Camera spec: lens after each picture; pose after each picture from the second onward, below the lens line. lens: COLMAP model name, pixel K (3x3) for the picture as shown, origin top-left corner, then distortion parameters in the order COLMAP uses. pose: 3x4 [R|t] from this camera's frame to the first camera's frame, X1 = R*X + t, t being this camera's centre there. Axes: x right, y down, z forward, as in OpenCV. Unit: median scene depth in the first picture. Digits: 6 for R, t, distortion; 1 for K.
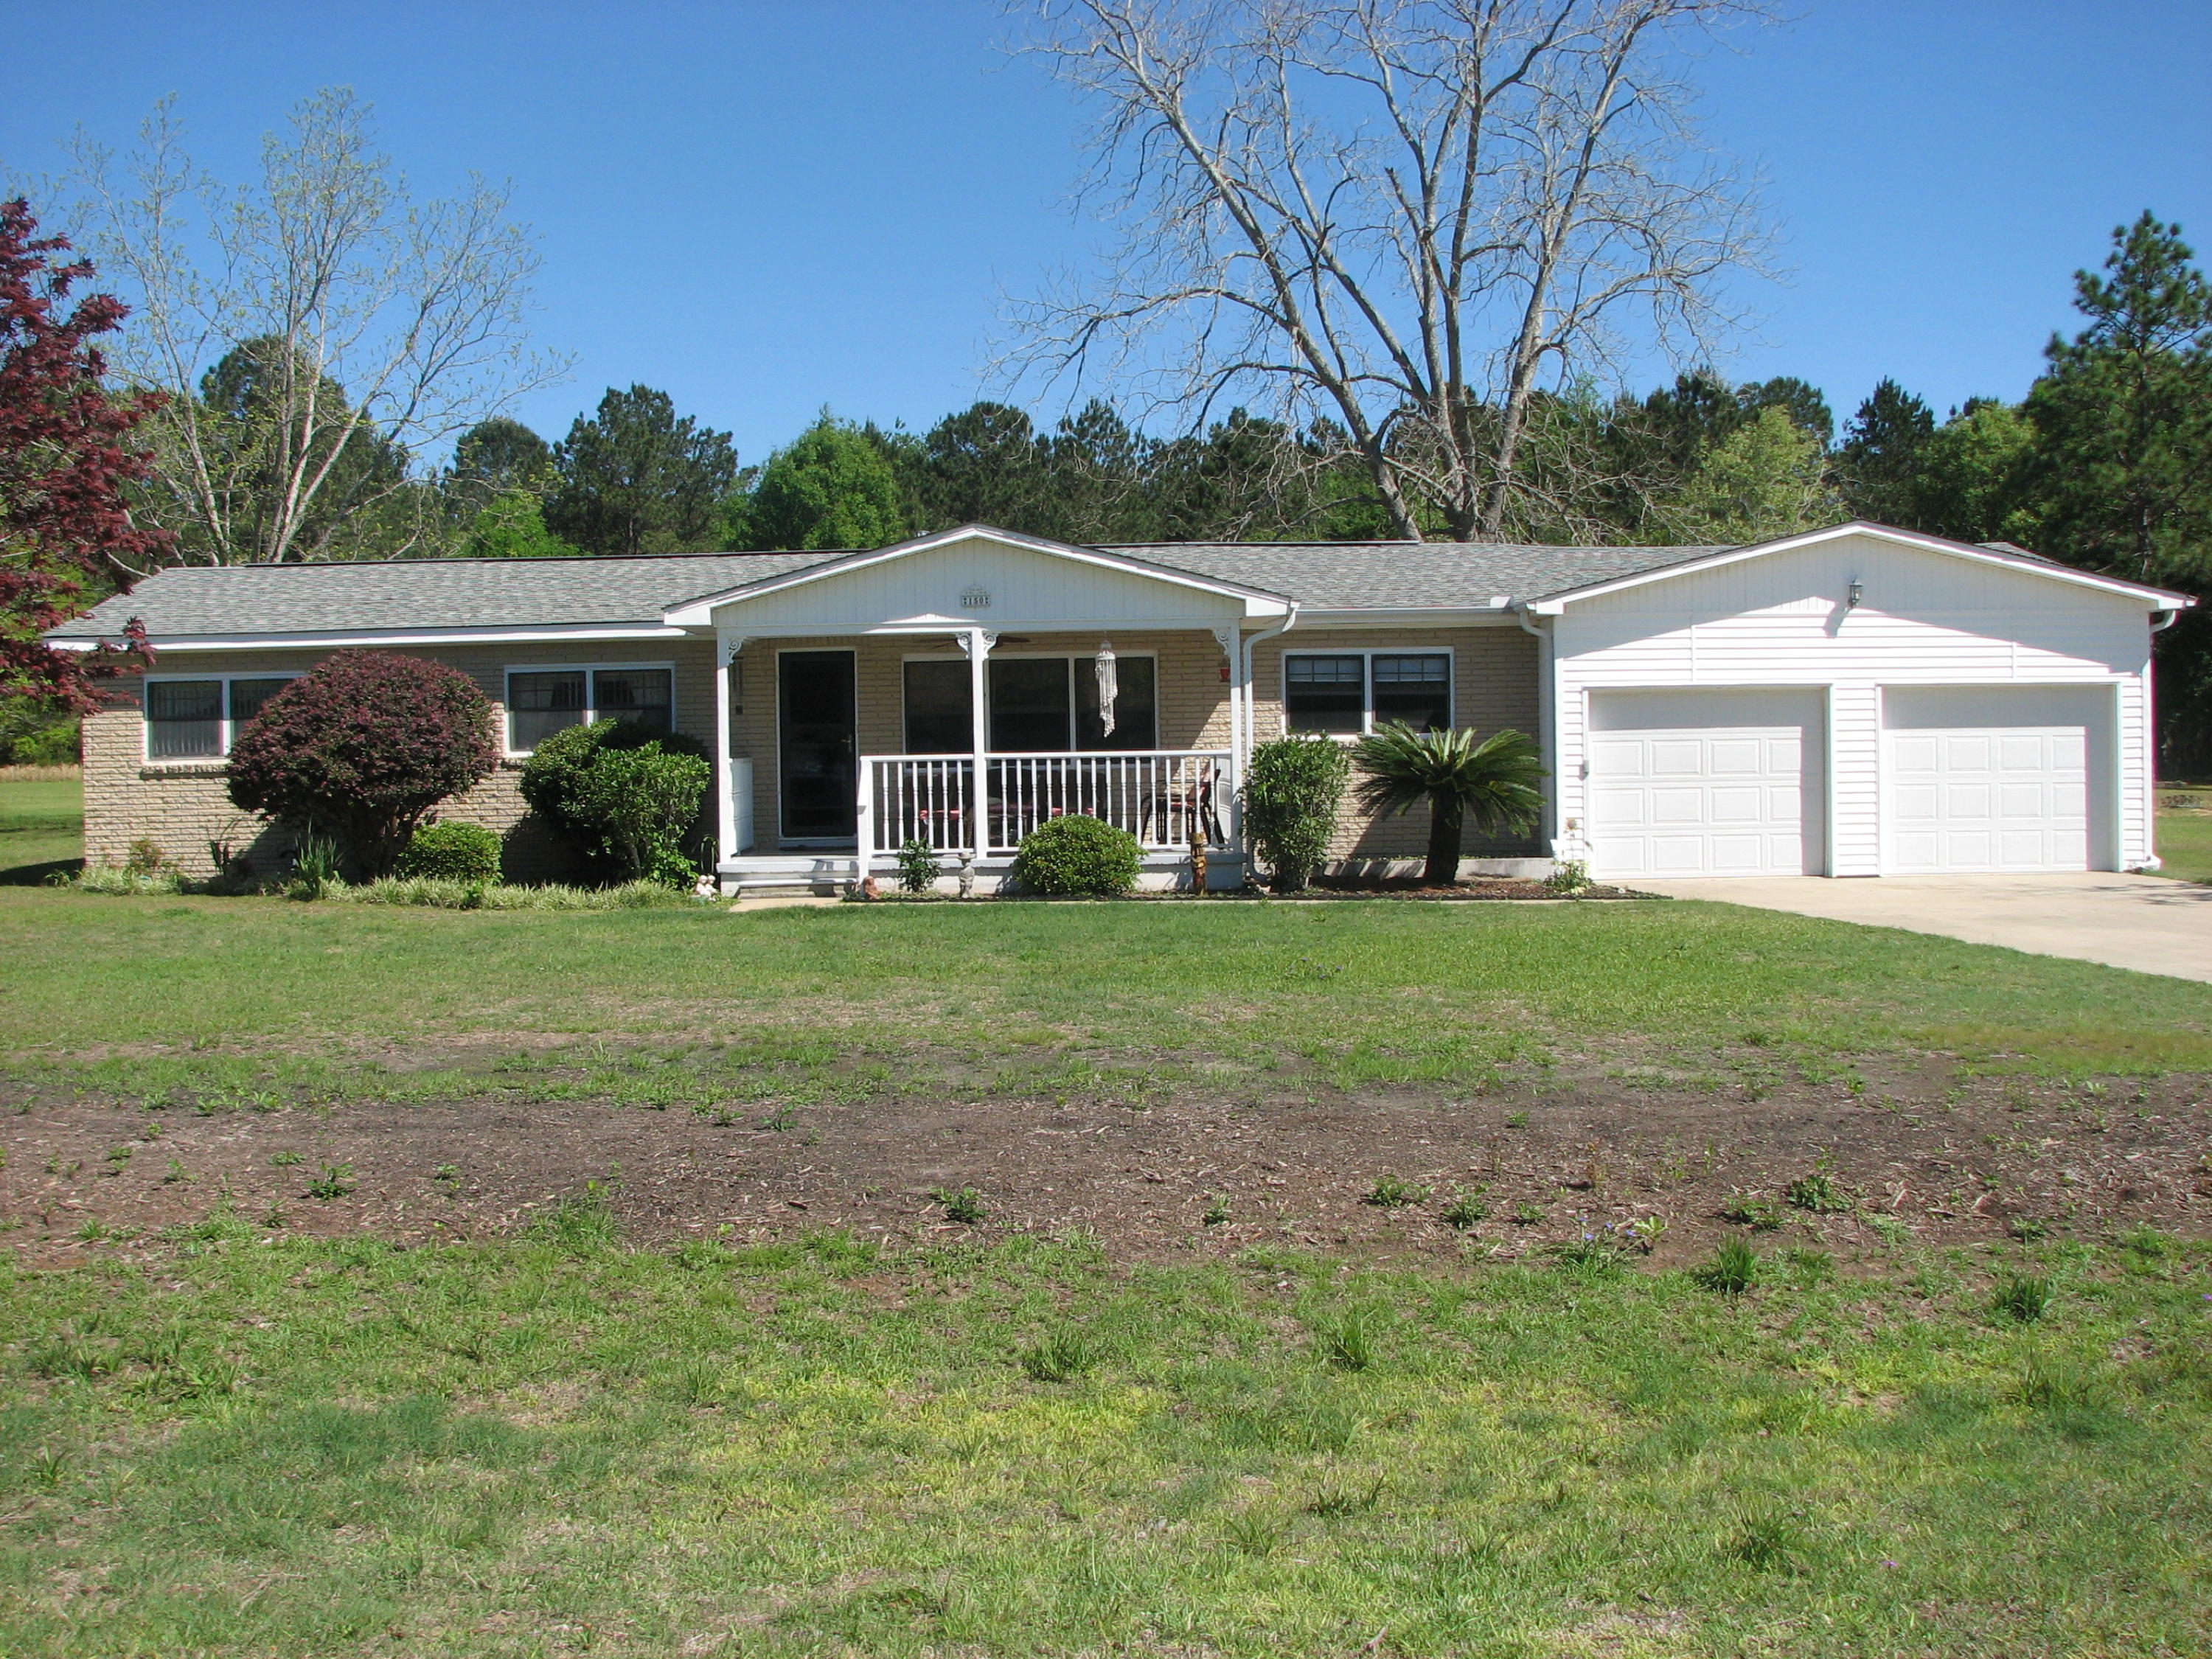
lens RADIAL K [[2380.5, 0, 1106.0], [0, 2380.5, 829.5], [0, 0, 1]] dist [-0.158413, 0.024195]
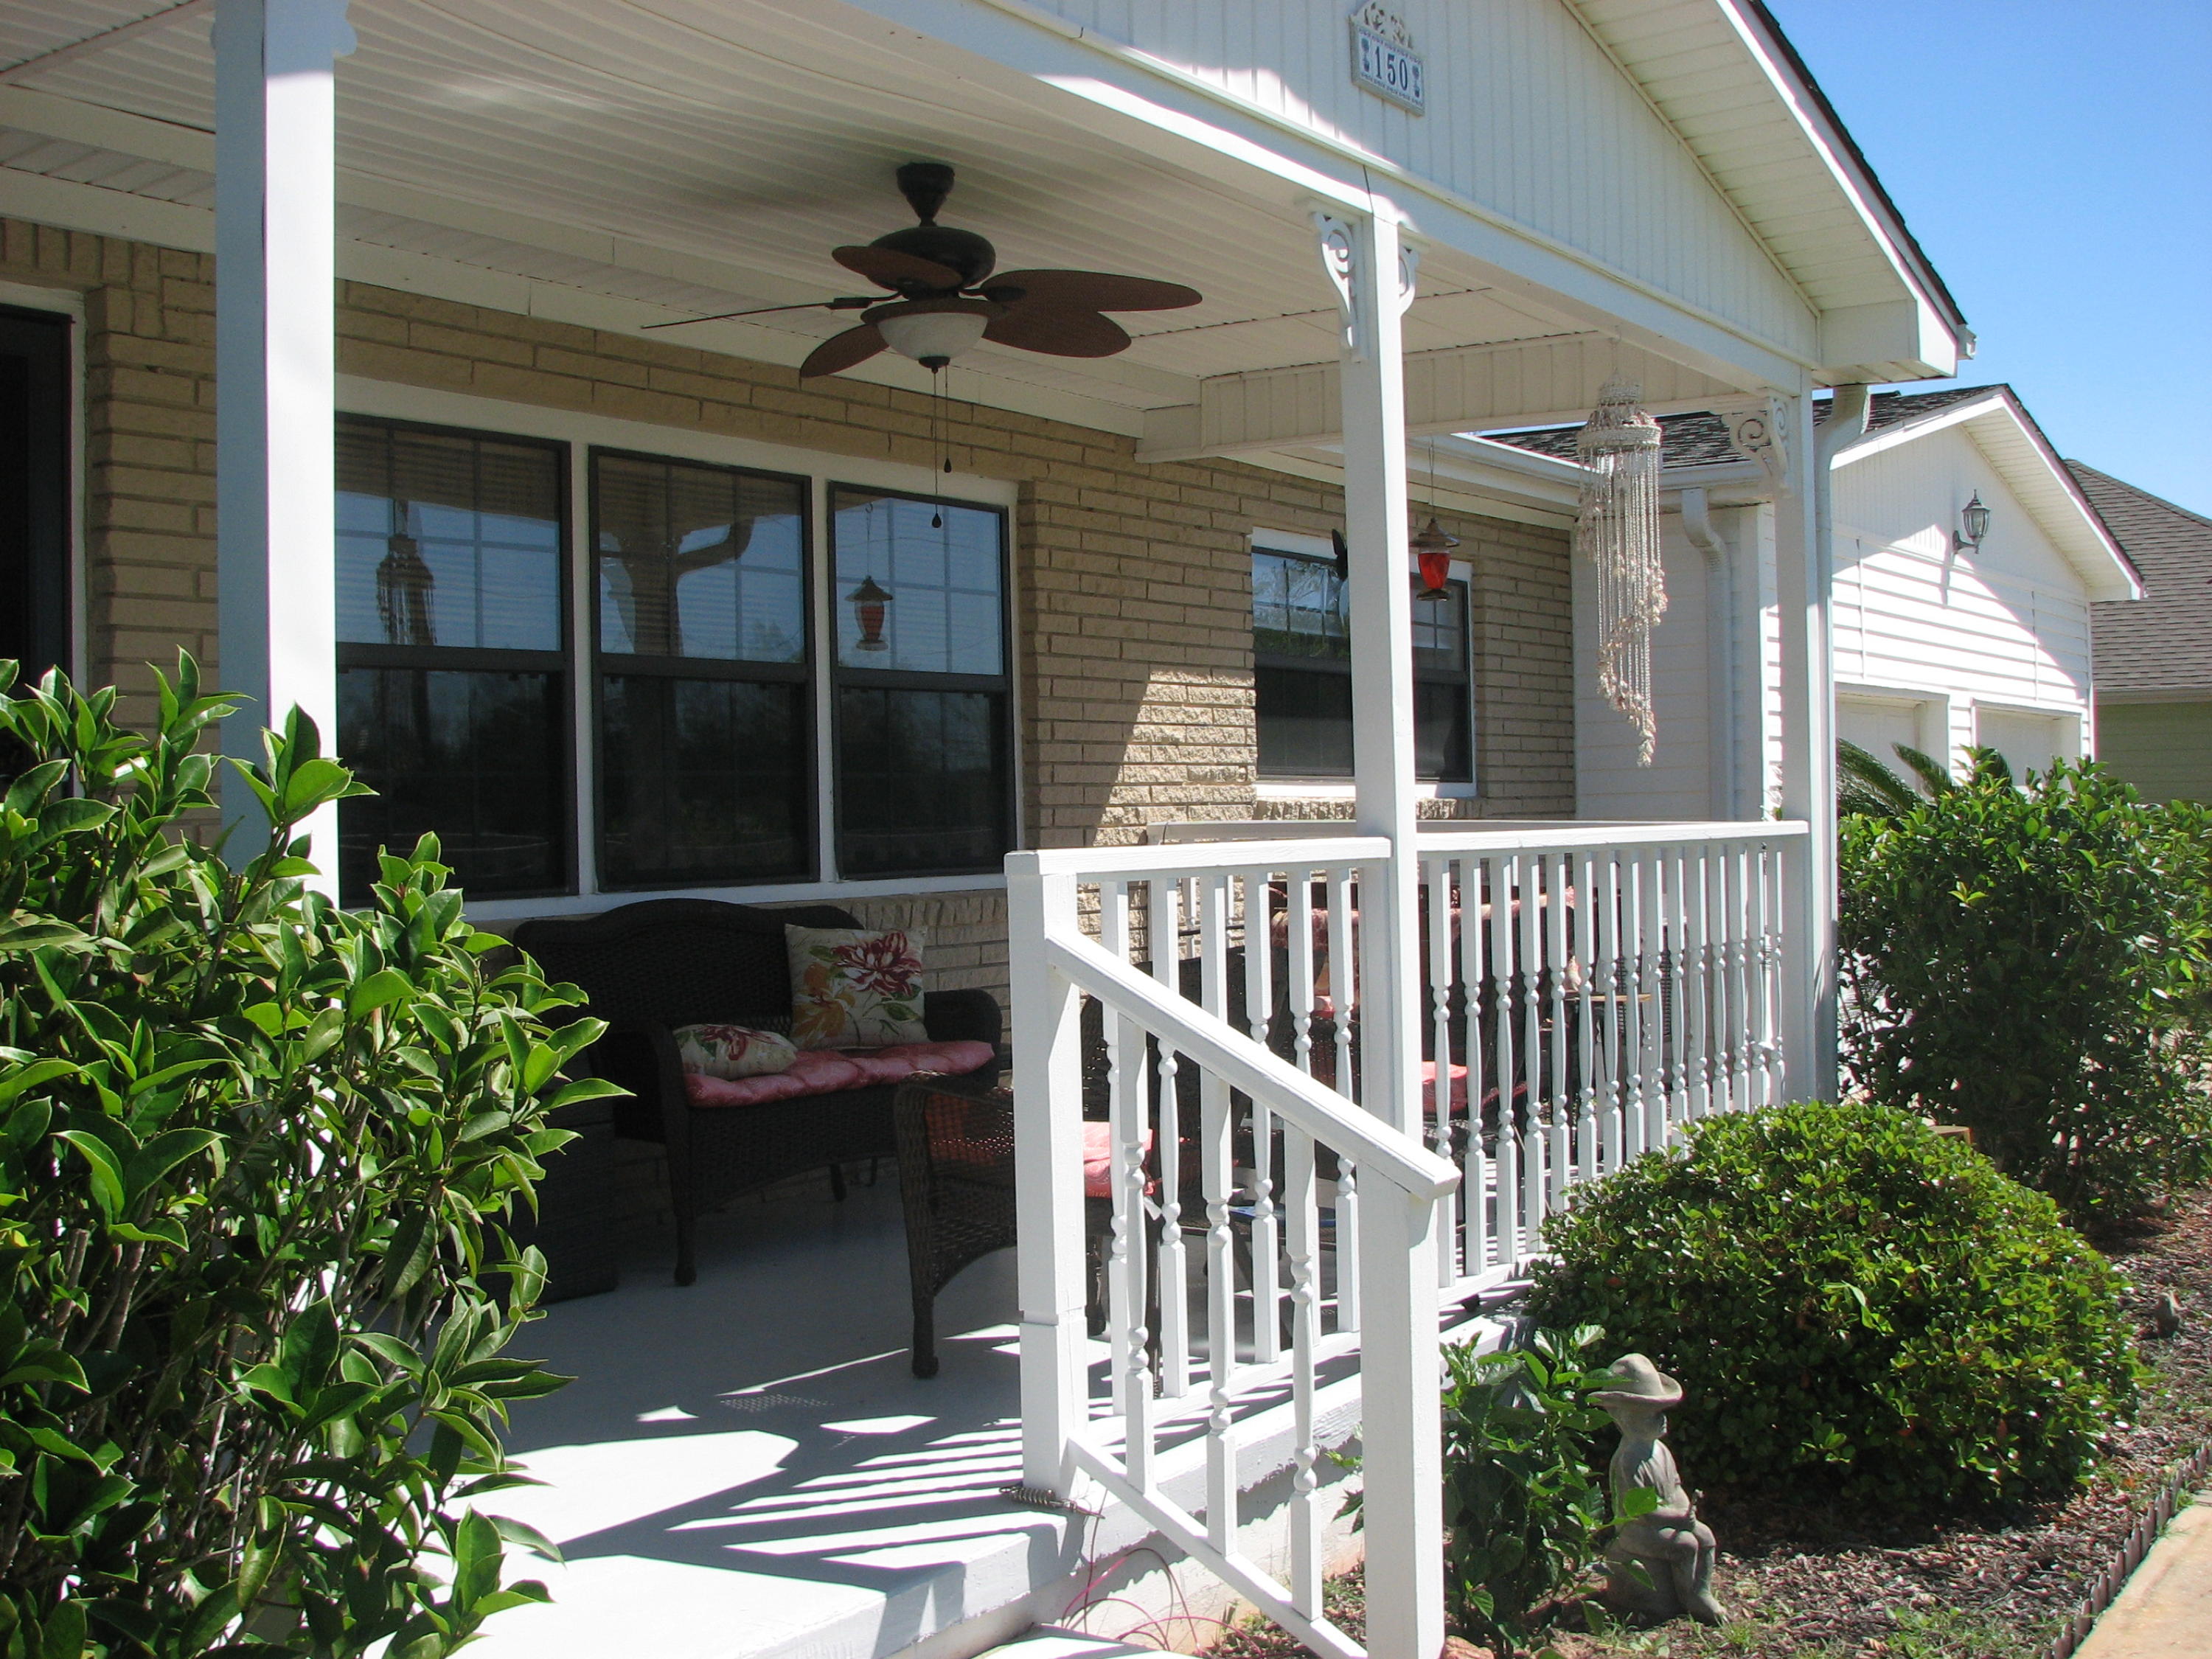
lens RADIAL K [[2380.5, 0, 1106.0], [0, 2380.5, 829.5], [0, 0, 1]] dist [-0.158413, 0.024195]
pose [[0.597562, -0.000013, 0.801823, -0.211752], [0.033603, 0.999122, -0.025026, -0.026255], [-0.801118, 0.041898, 0.597038, 0.844403]]
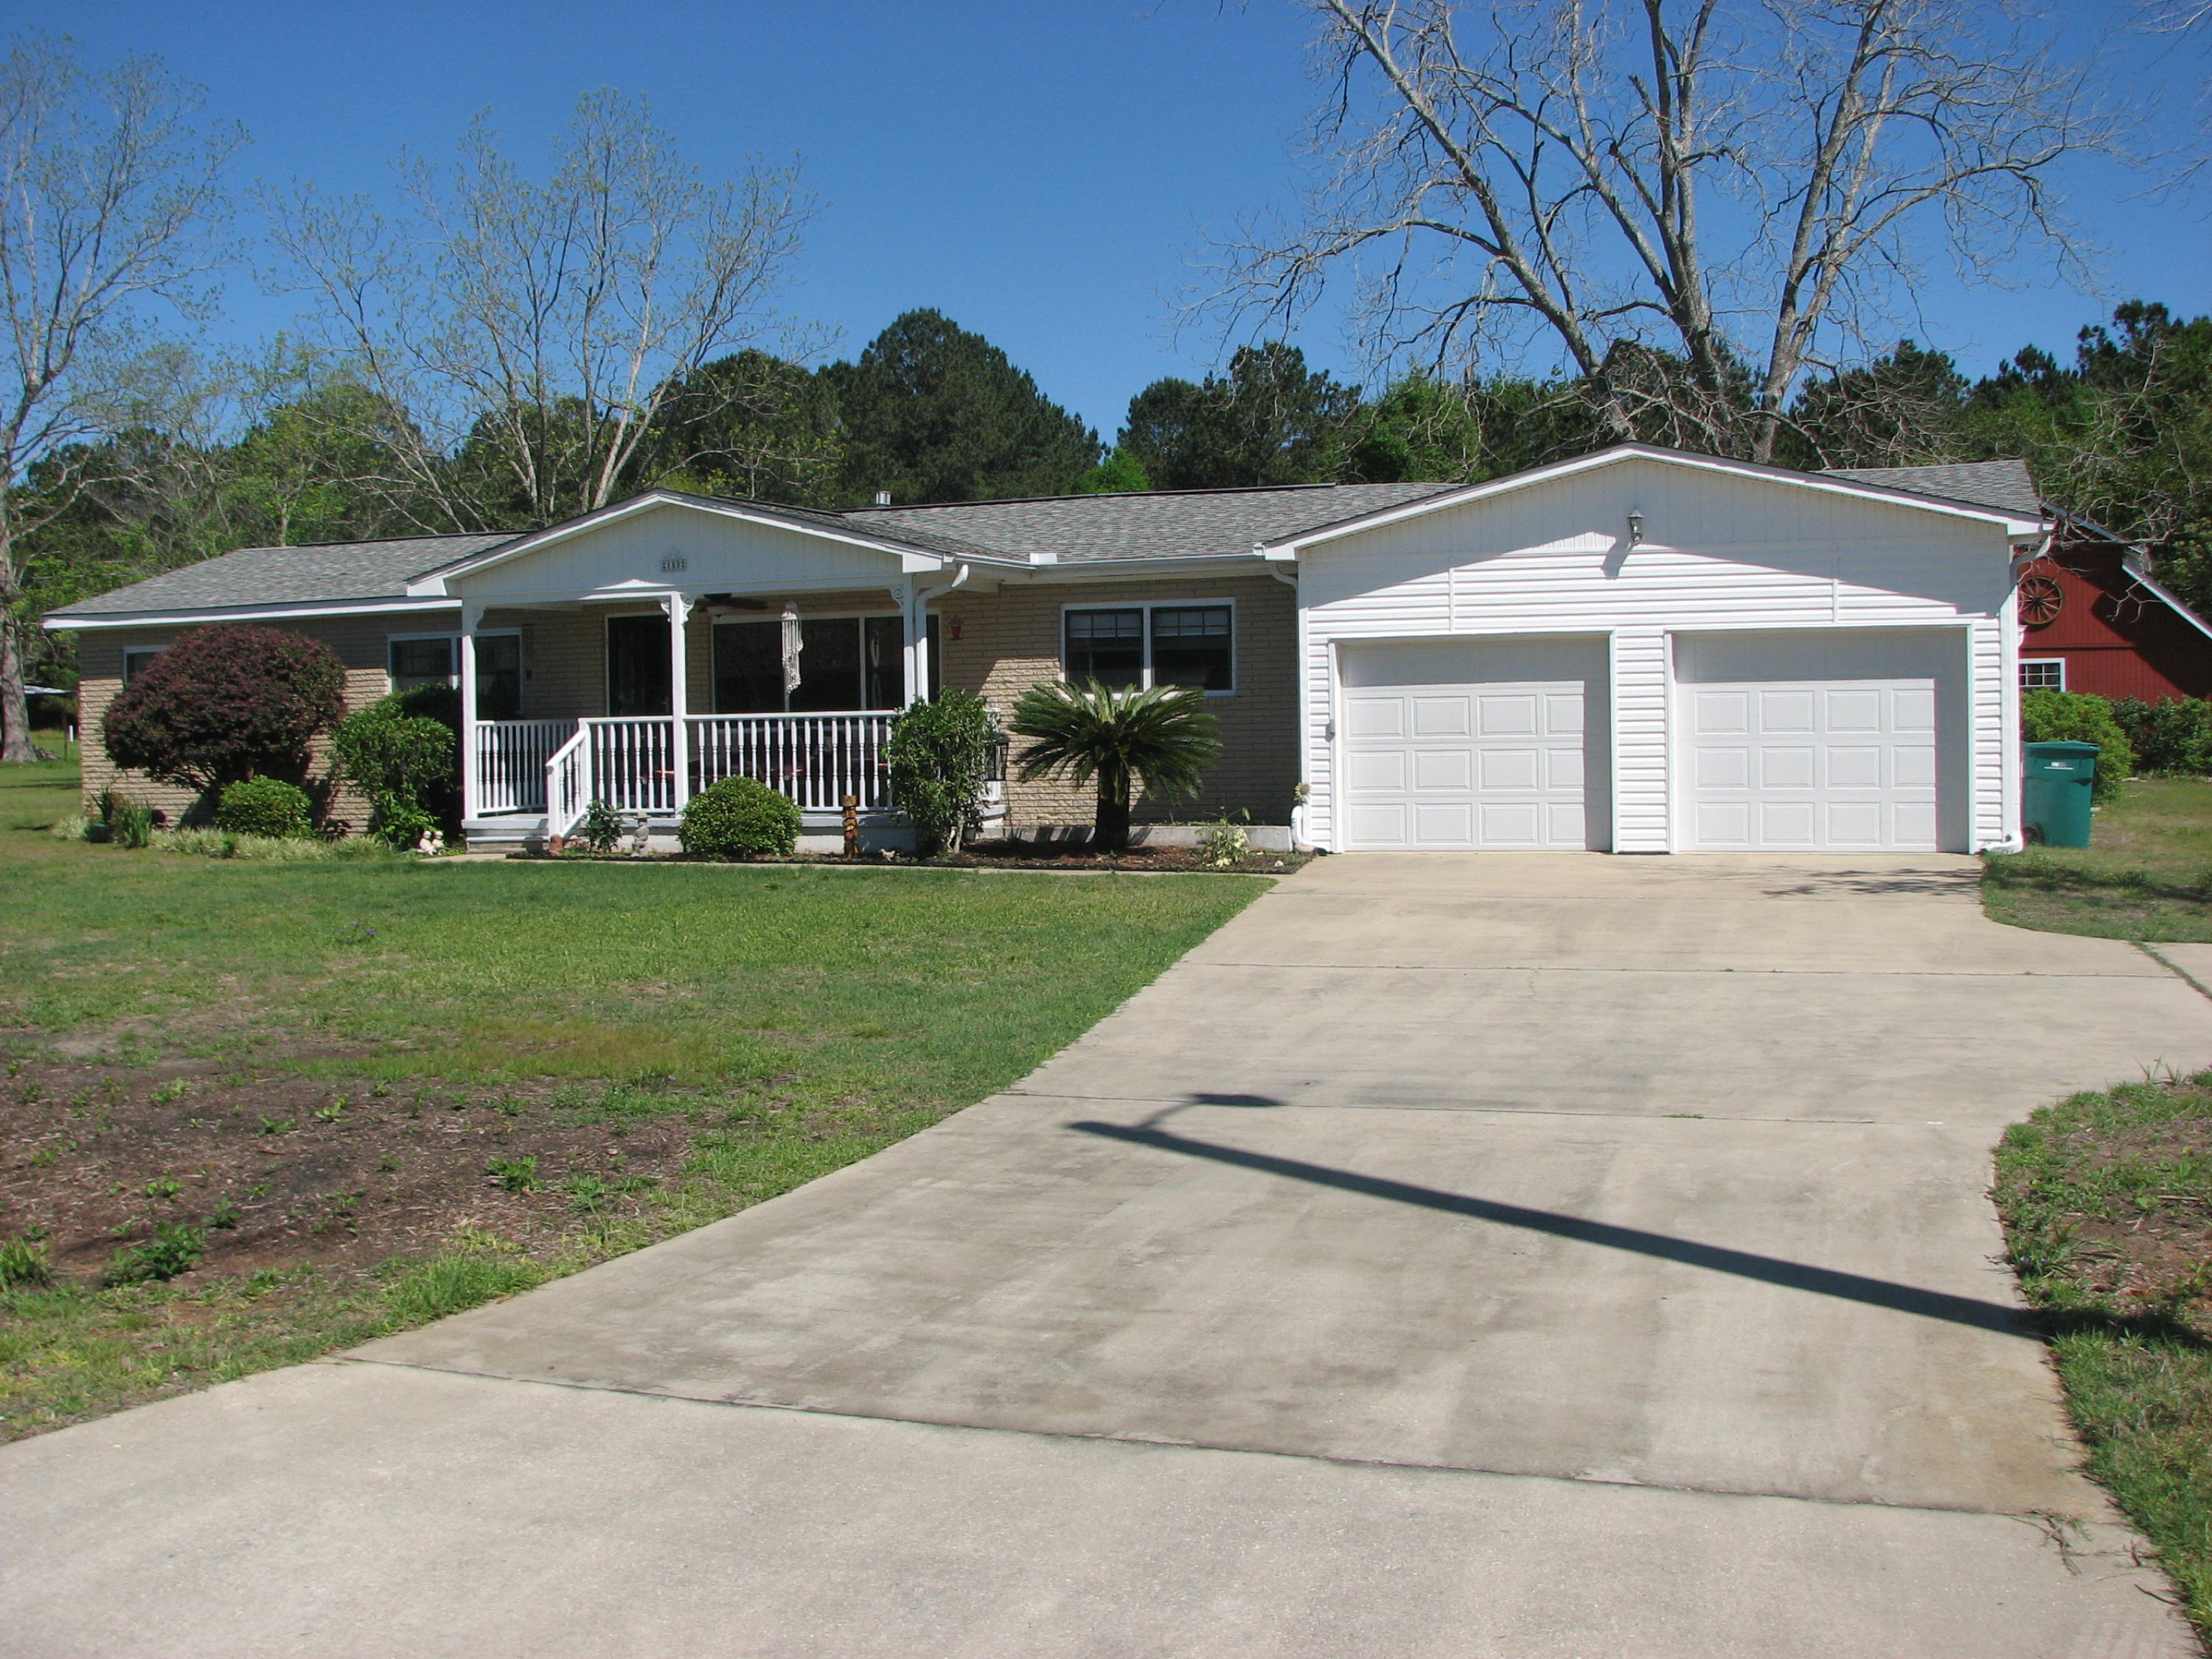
lens RADIAL K [[2380.5, 0, 1106.0], [0, 2380.5, 829.5], [0, 0, 1]] dist [-0.158413, 0.024195]
pose [[0.933217, 0.015292, -0.358988, 0.450981], [-0.008045, 0.999733, 0.021671, -0.006042], [0.359223, -0.017336, 0.933091, 0.112890]]
